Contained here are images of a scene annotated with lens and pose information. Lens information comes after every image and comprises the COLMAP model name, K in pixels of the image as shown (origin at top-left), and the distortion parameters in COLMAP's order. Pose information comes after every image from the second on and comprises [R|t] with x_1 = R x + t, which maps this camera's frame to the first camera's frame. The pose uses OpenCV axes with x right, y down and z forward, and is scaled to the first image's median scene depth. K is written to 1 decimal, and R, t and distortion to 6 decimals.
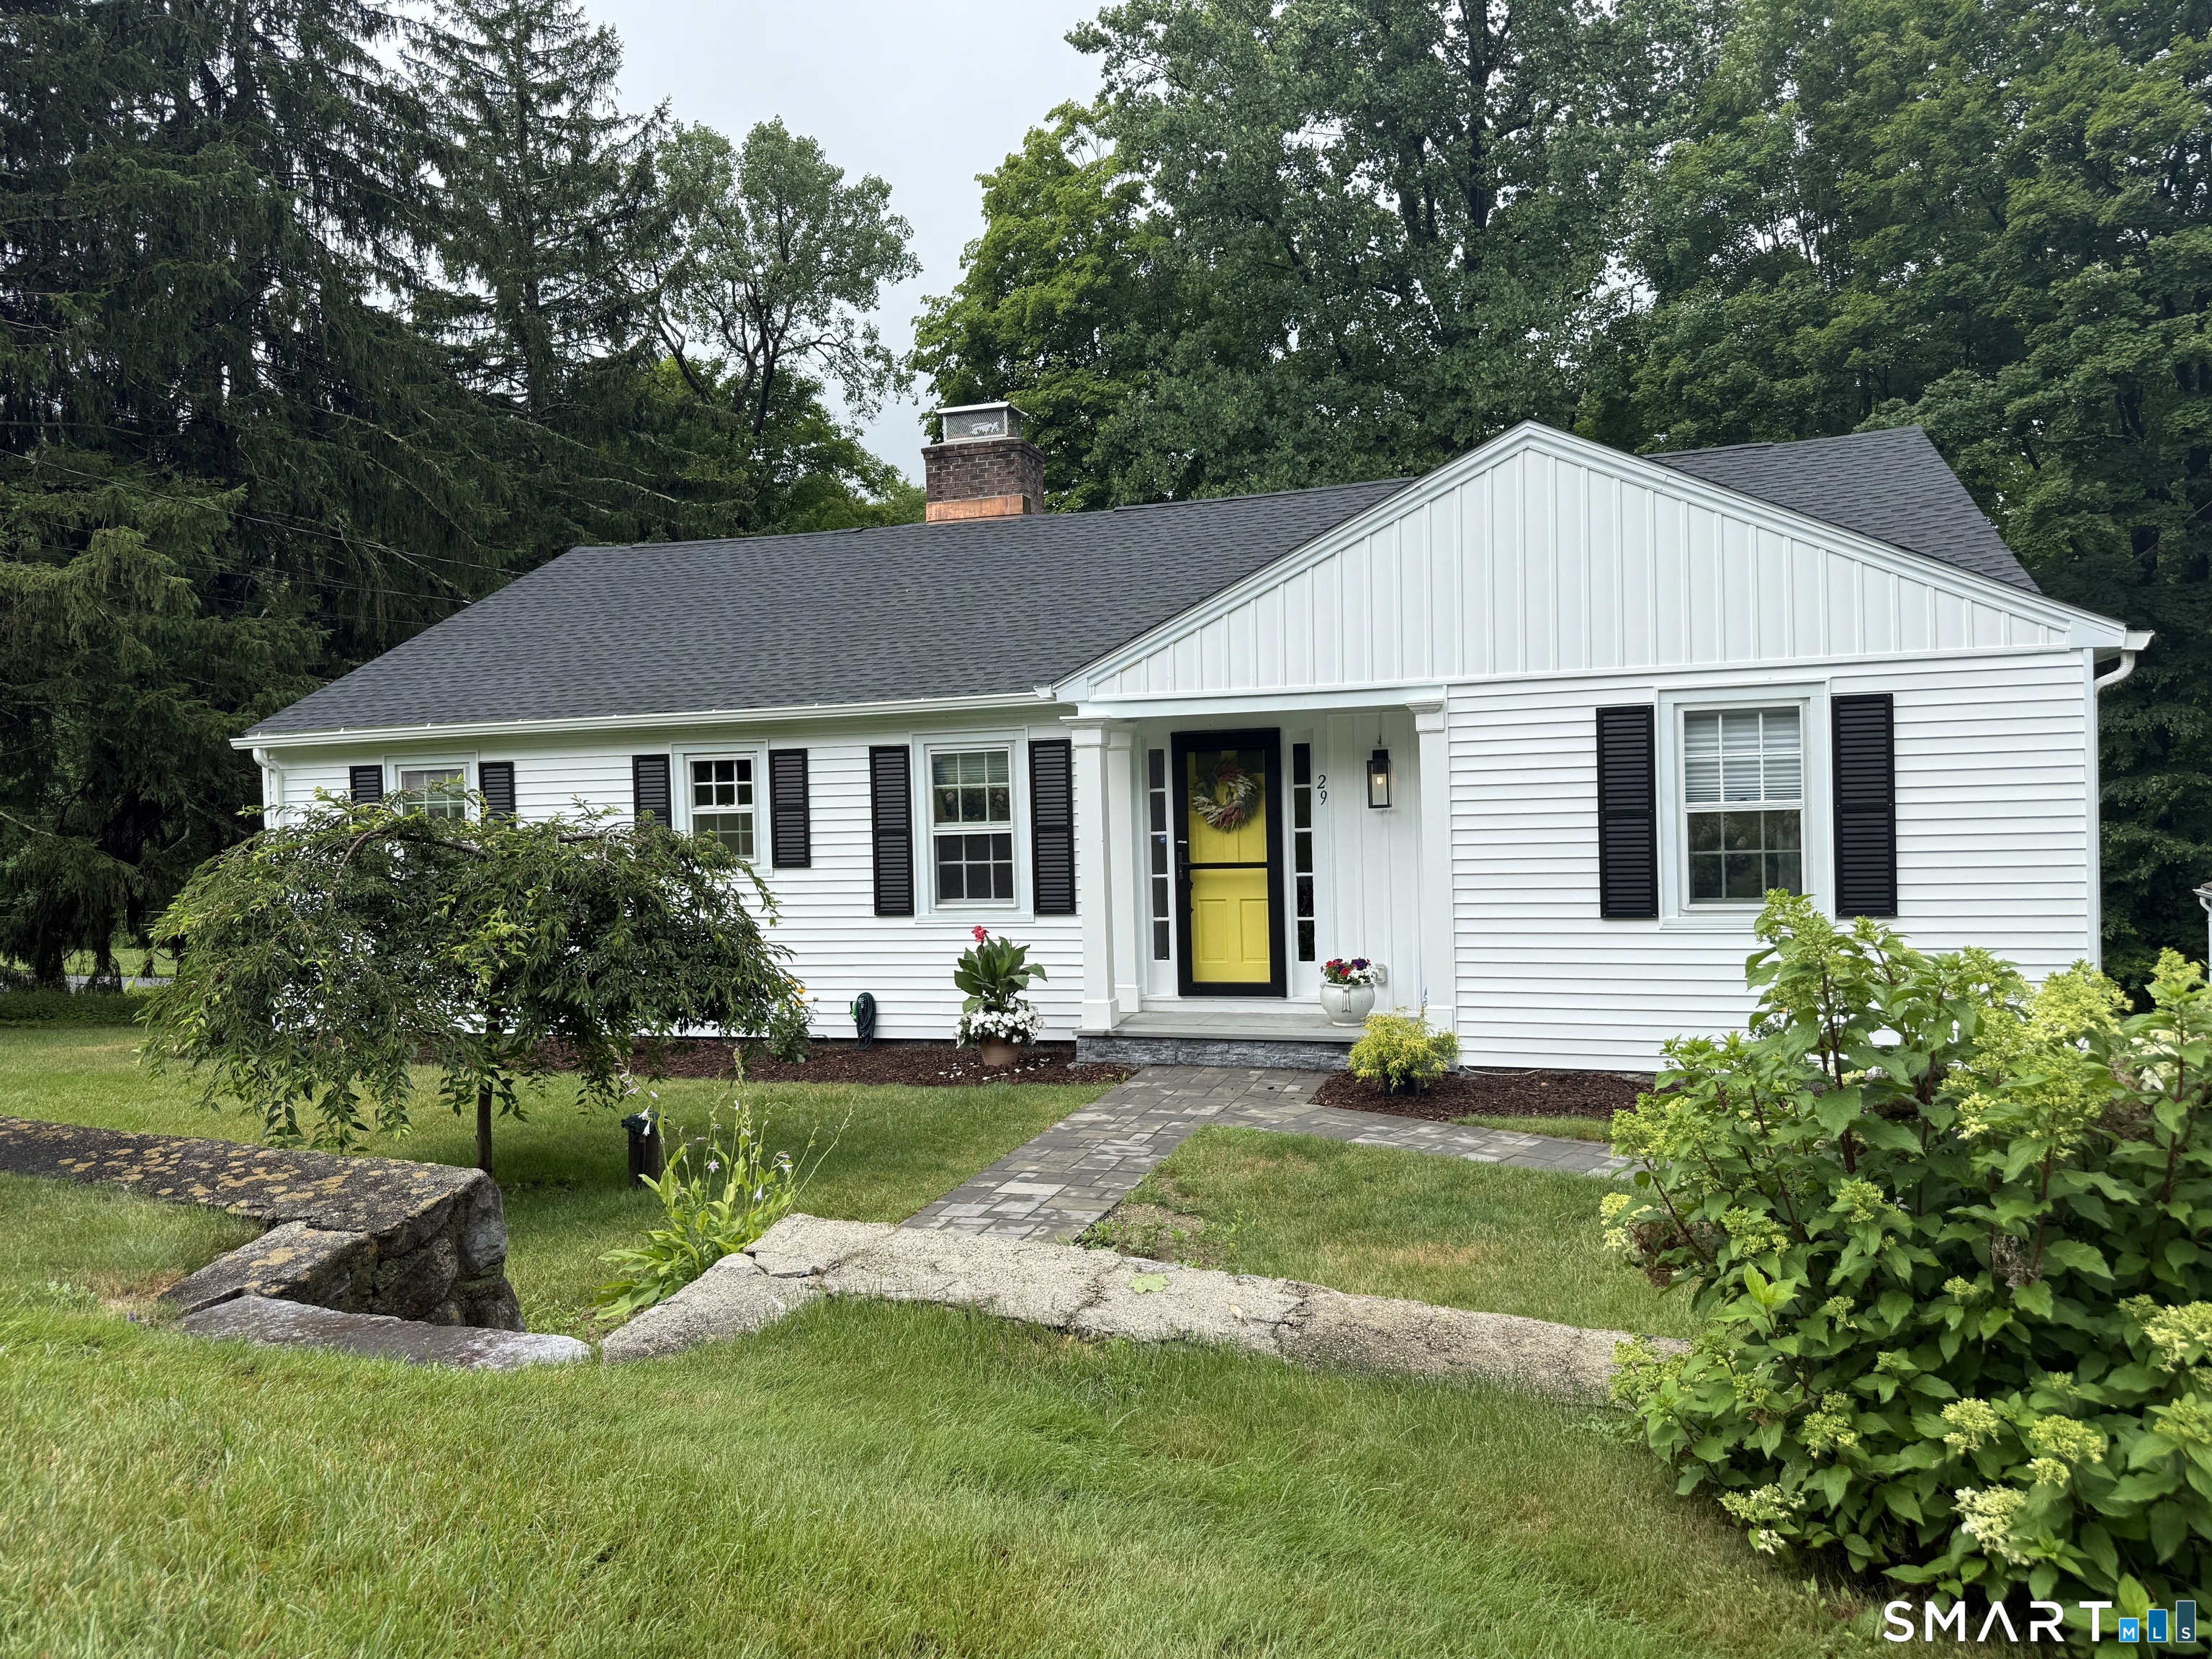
lens RADIAL K [[1584.7, 0, 1099.2], [0, 1584.7, 794.8], [0, 0, 1]] dist [0.071722, -0.000019]
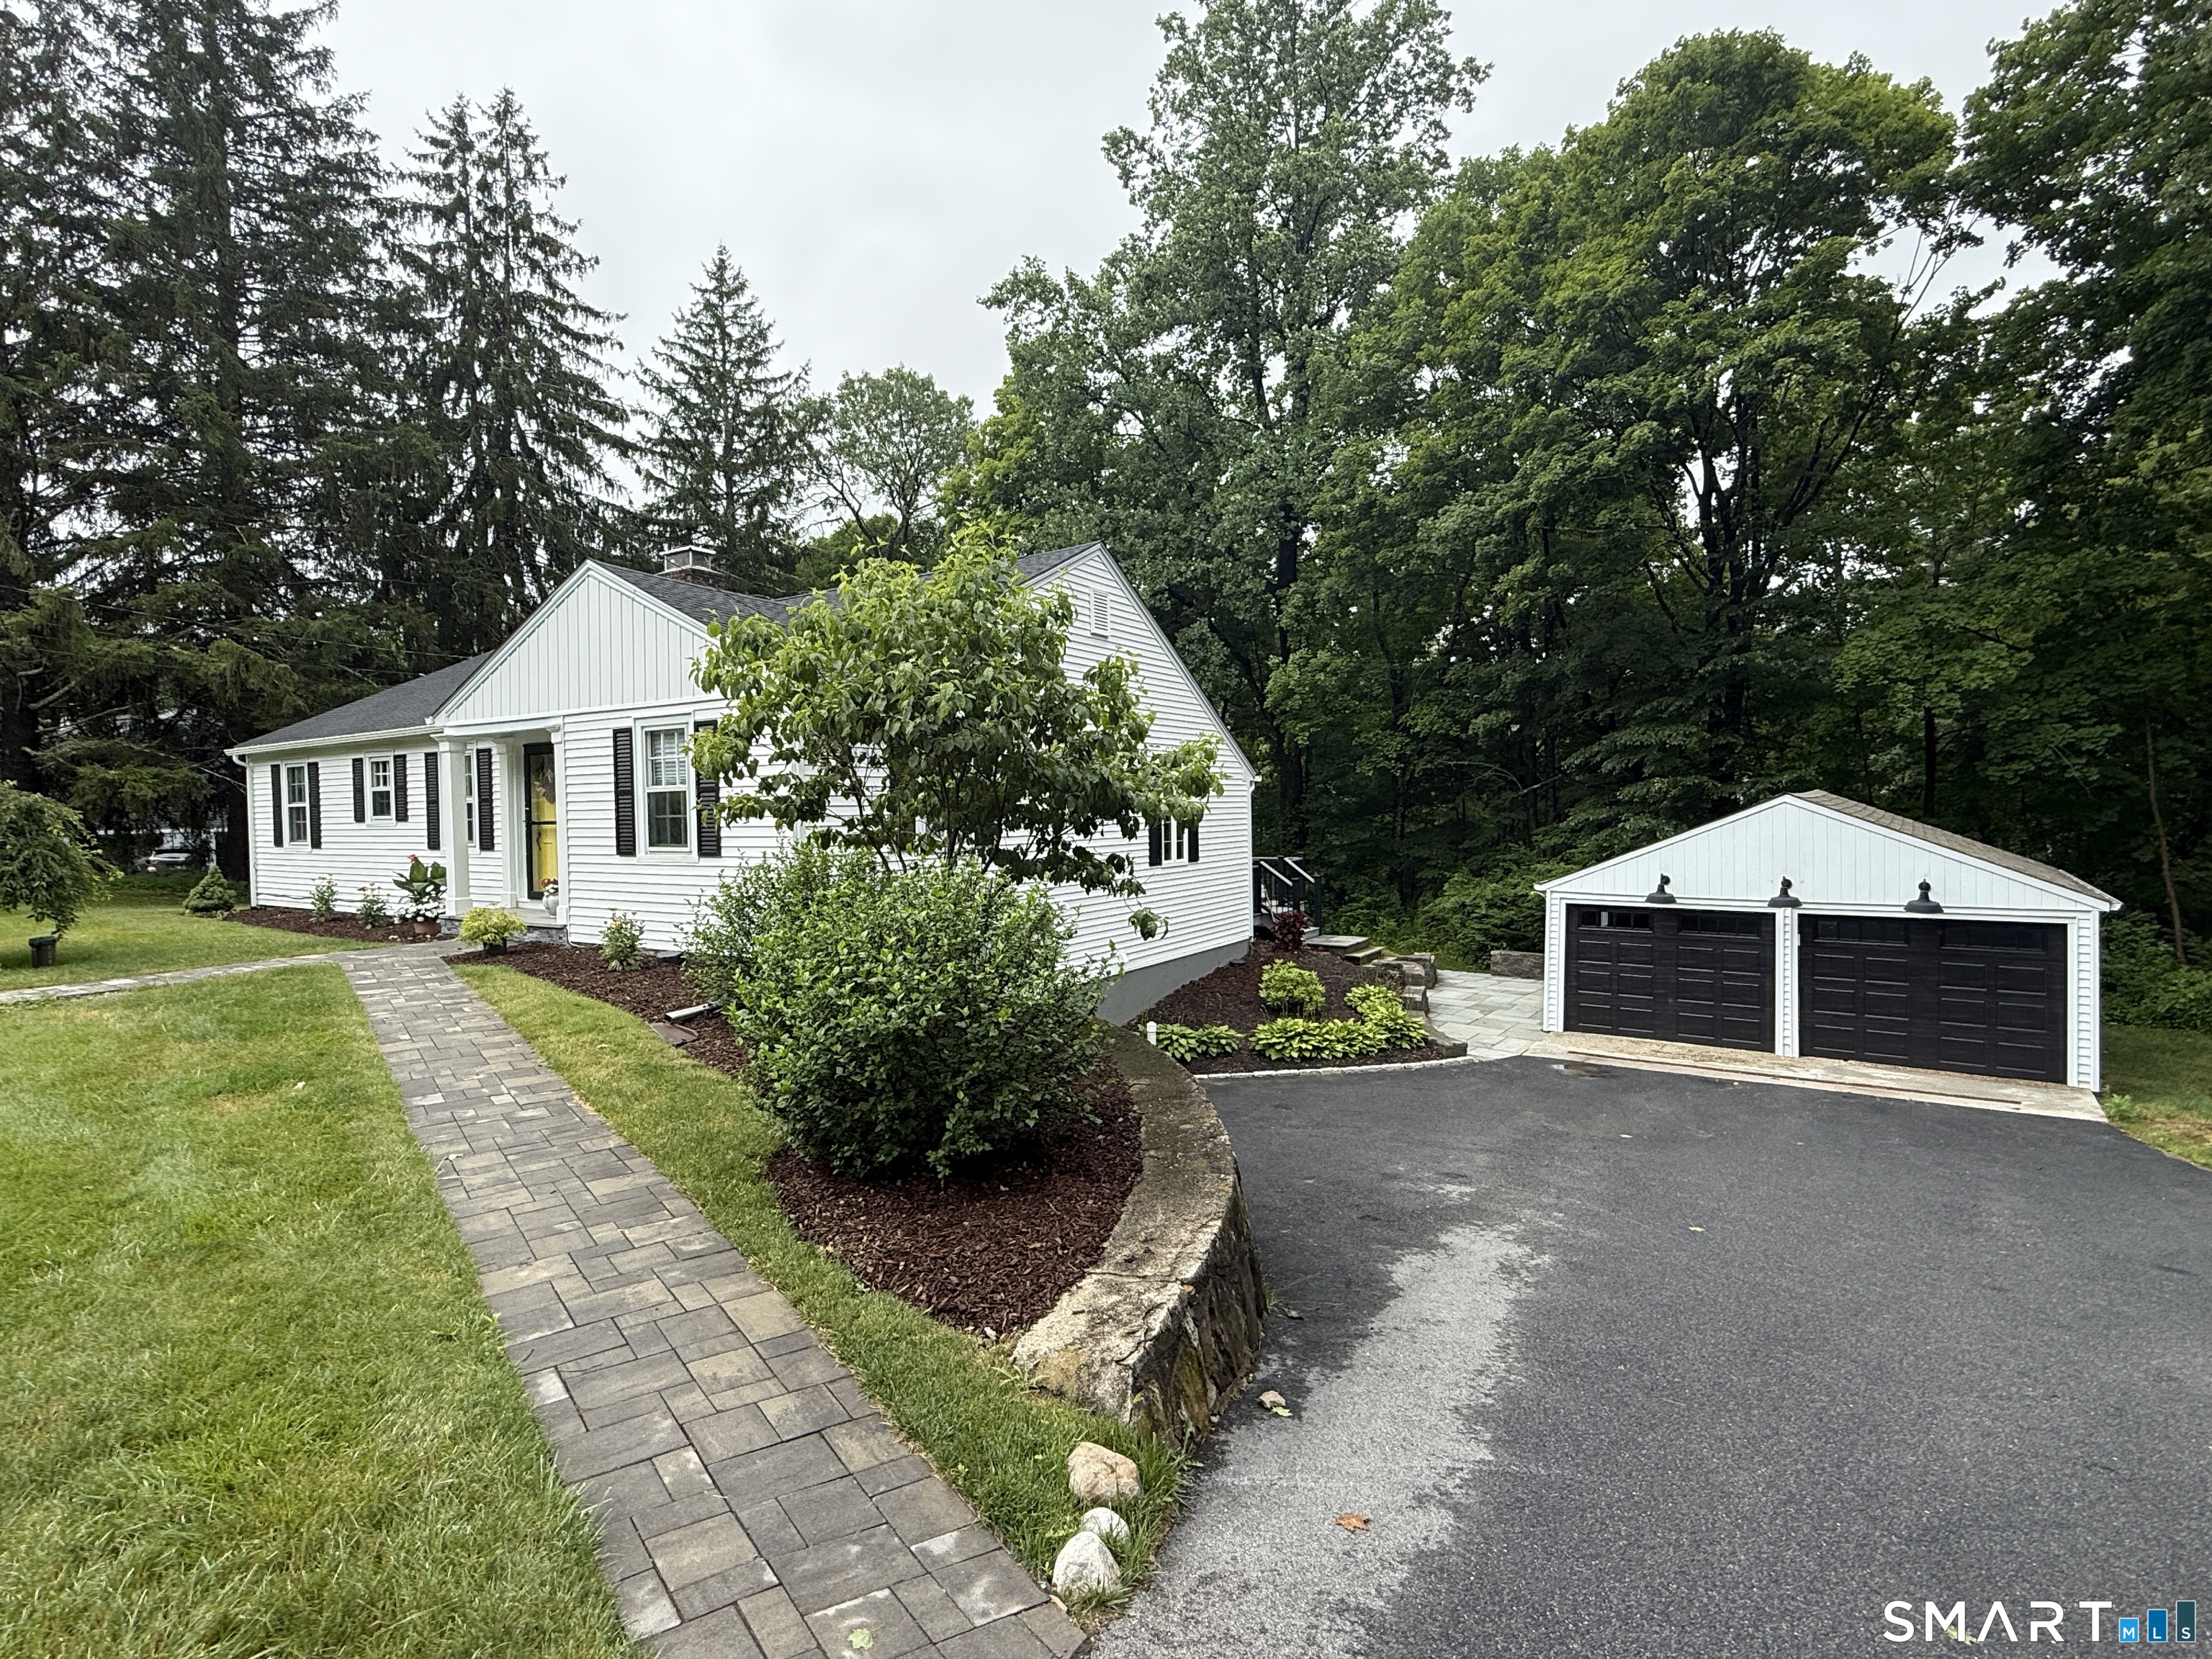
lens RADIAL K [[1071.2, 0, 1111.9], [0, 1071.2, 816.0], [0, 0, 1]] dist [-0.005163, -0.000213]
pose [[0.968265, 0.015298, -0.249455, 0.955680], [-0.009337, 0.999642, 0.025065, 0.003110], [0.249750, -0.021940, 0.968062, 0.046148]]
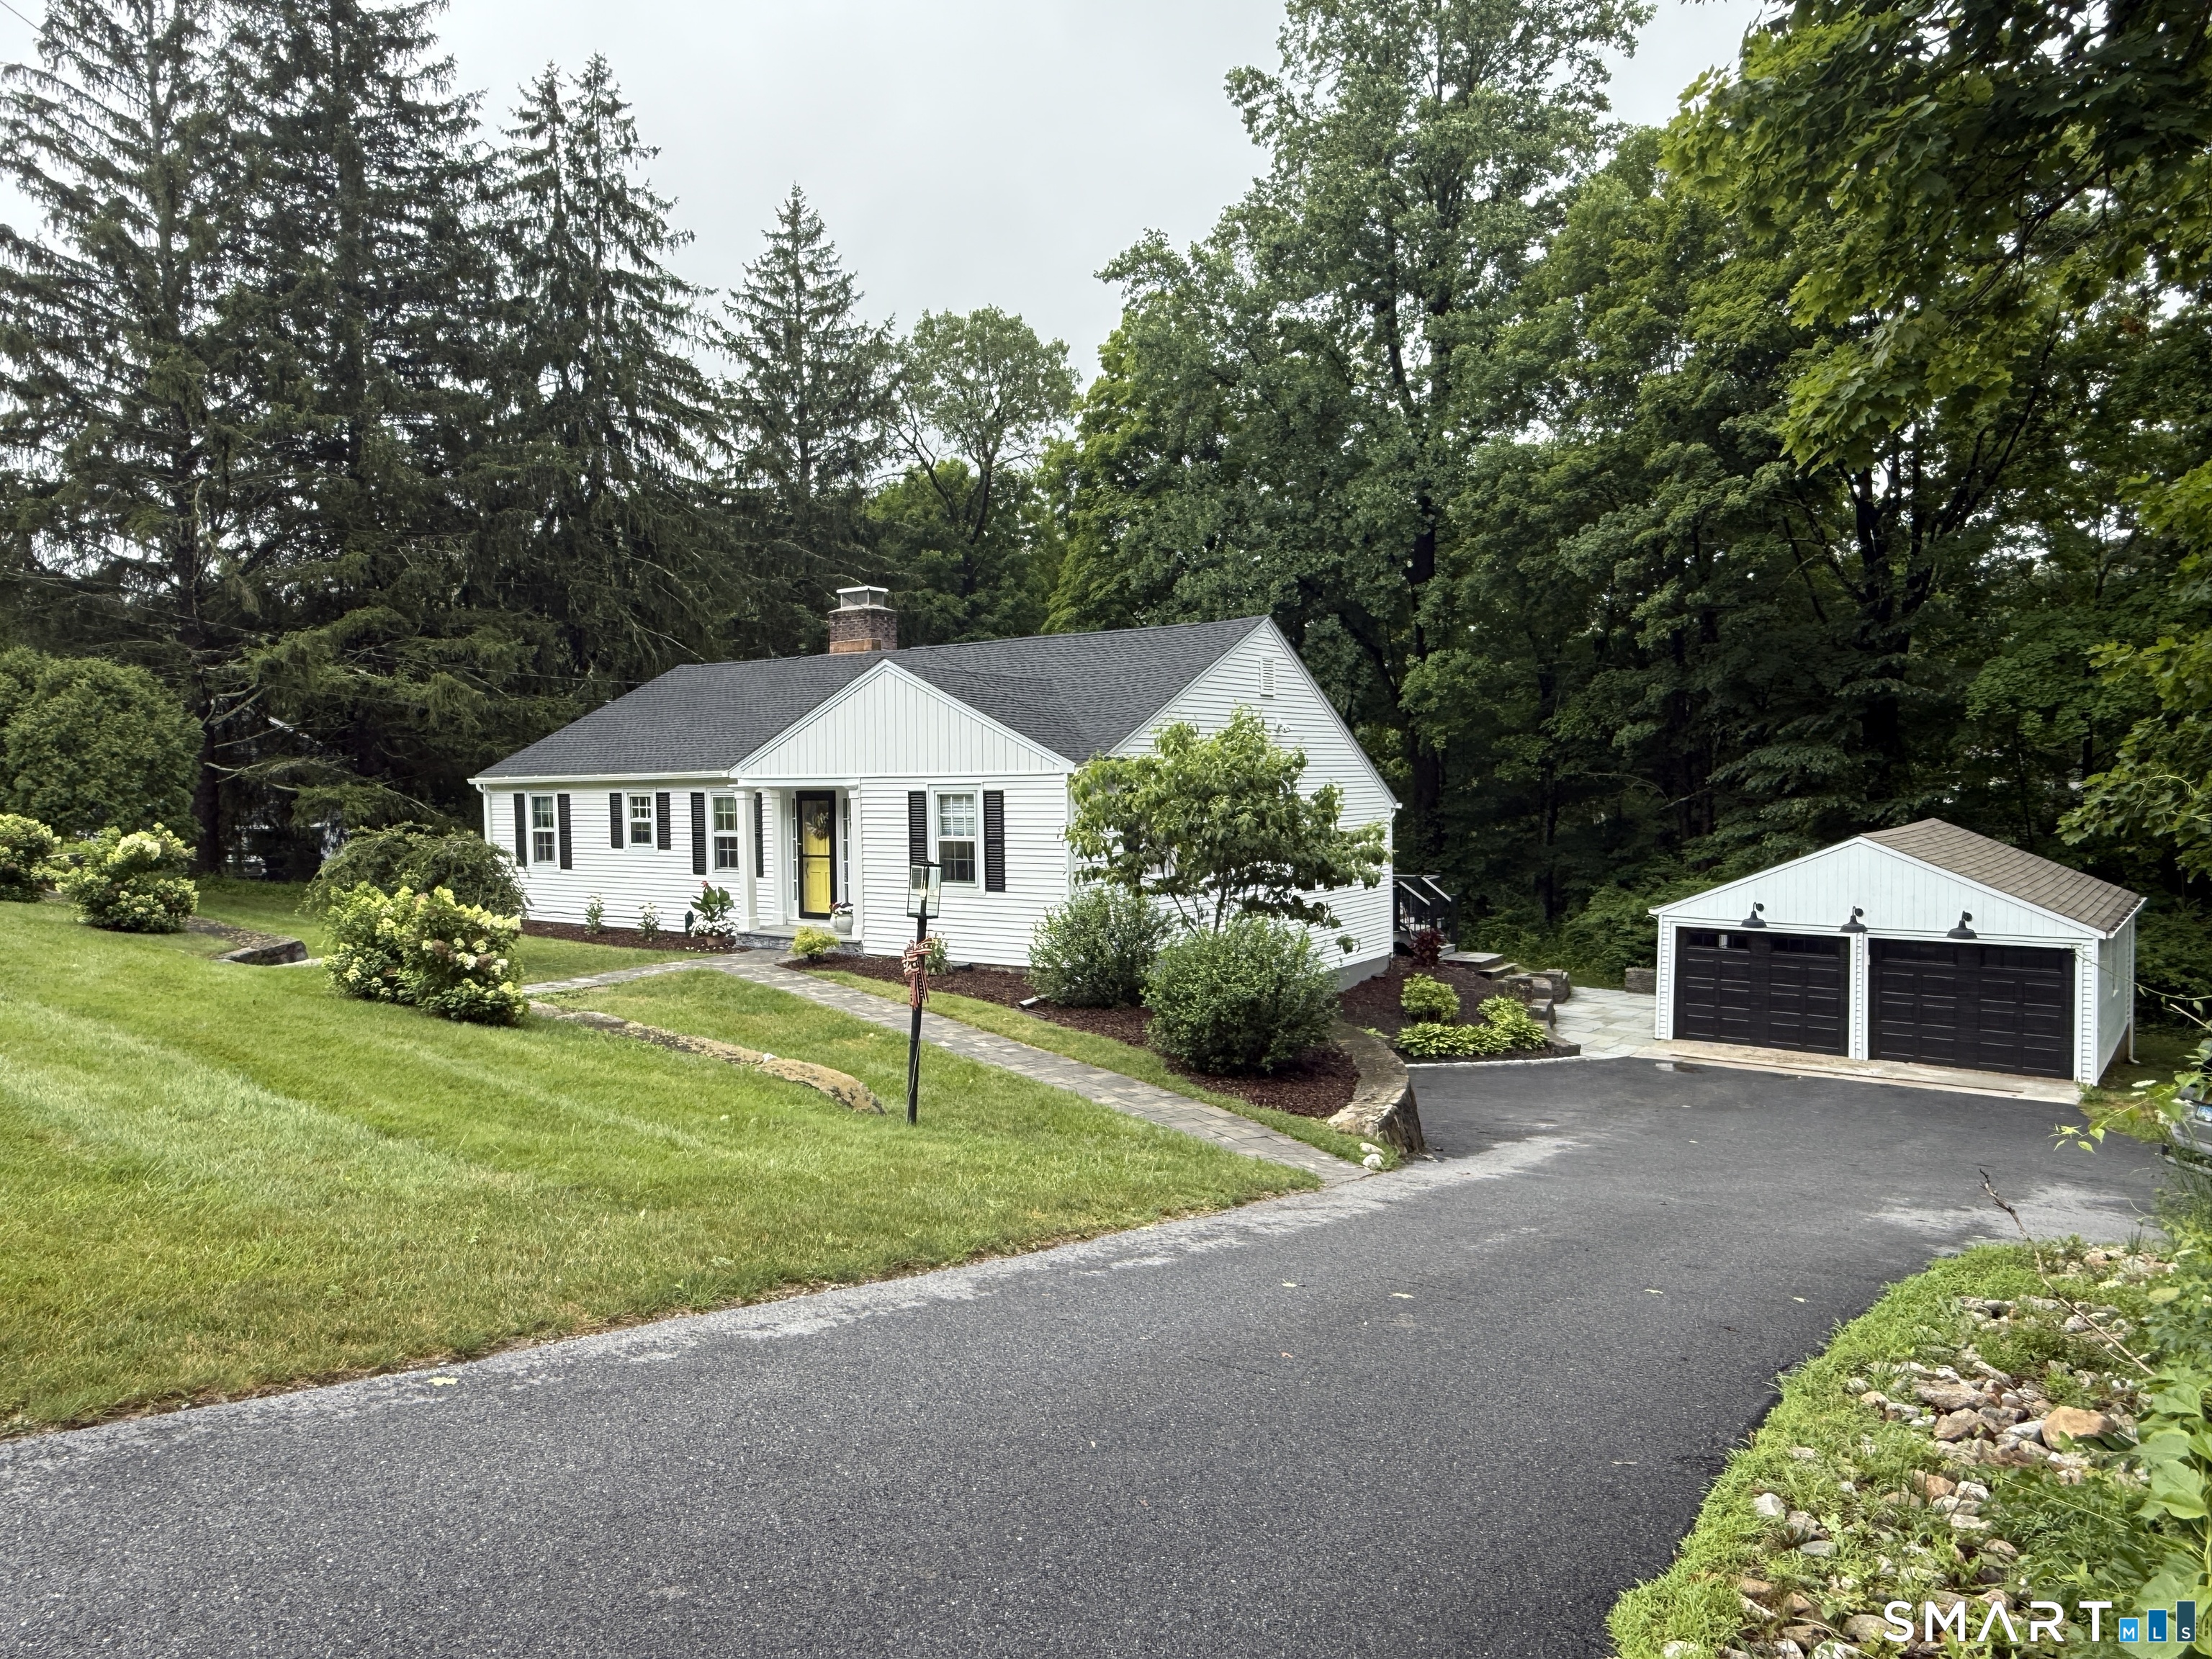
lens RADIAL K [[1425.1, 0, 1106.0], [0, 1425.1, 829.5], [0, 0, 1]] dist [-0.003693, -0.000305]
pose [[0.954204, 0.026078, -0.298019, 1.000549], [-0.010093, 0.998432, 0.055052, -0.097227], [0.298987, -0.049523, 0.952971, -0.663044]]
